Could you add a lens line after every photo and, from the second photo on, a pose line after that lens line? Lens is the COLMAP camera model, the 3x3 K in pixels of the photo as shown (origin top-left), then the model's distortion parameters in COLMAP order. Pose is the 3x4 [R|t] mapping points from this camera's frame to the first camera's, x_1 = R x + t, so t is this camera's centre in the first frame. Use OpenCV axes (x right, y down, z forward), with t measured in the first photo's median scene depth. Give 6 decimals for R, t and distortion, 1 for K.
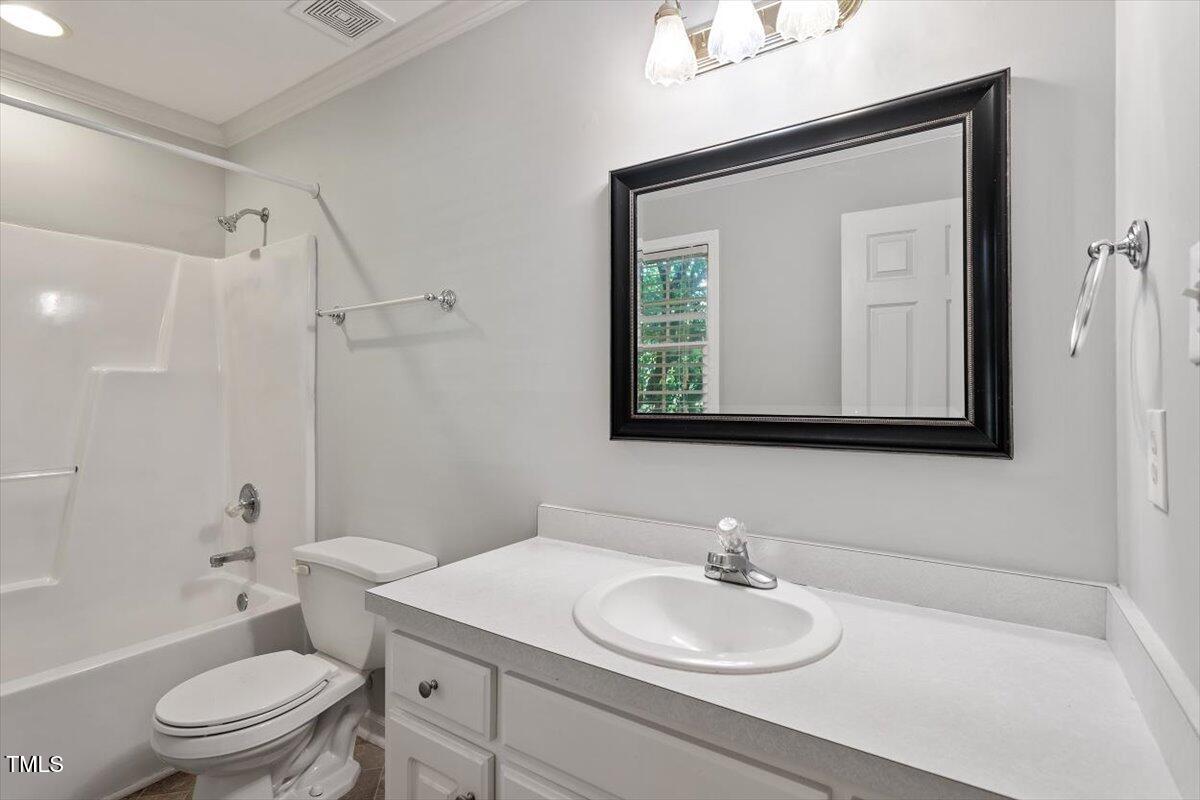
lens RADIAL K [[573.0, 0, 602.3], [0, 573.0, 390.2], [0, 0, 1]] dist [0.003151, 0.000415]
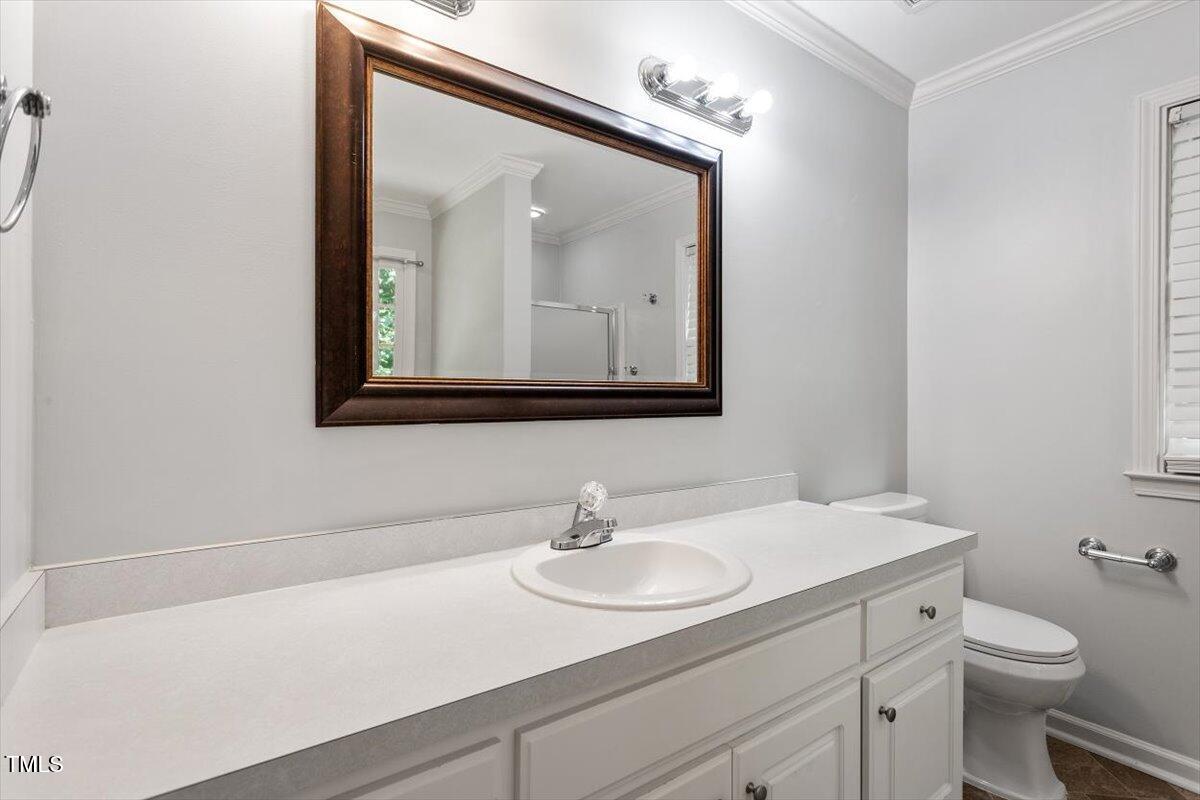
lens RADIAL K [[573.0, 0, 608.3], [0, 573.0, 399.6], [0, 0, 1]] dist [0.003151, 0.000415]
pose [[0.329492, -0.009618, 0.944109, -0.714584], [-0.004643, 0.999920, 0.011807, 0.061232], [-0.944147, -0.008274, 0.329421, 0.600676]]
